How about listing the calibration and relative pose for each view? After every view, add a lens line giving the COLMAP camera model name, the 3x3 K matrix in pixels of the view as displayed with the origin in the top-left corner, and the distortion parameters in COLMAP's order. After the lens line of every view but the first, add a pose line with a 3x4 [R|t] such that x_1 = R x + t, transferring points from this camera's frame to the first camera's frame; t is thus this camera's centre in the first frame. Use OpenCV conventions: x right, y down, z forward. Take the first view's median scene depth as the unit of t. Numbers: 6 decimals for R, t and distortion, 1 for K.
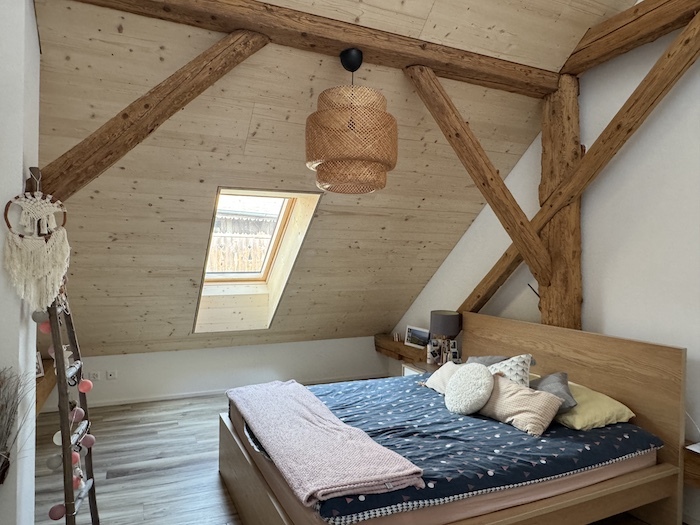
lens RADIAL K [[466.2, 0, 348.4], [0, 466.2, 266.4], [0, 0, 1]] dist [-0.012239, 0.009908]
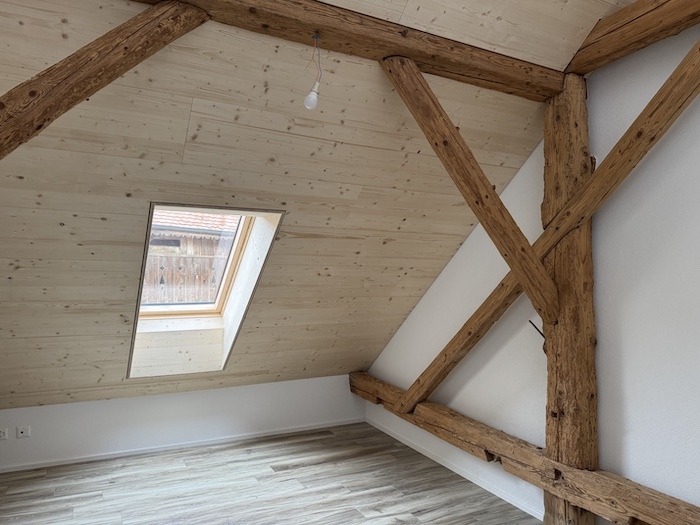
lens RADIAL K [[487.9, 0, 350.7], [0, 487.9, 261.5], [0, 0, 1]] dist [0.010655, -0.018519]
pose [[0.998671, 0.002109, 0.051490, 0.021243], [0.000498, 0.998720, -0.050572, -0.027020], [-0.051530, 0.050531, 0.997392, 0.148771]]
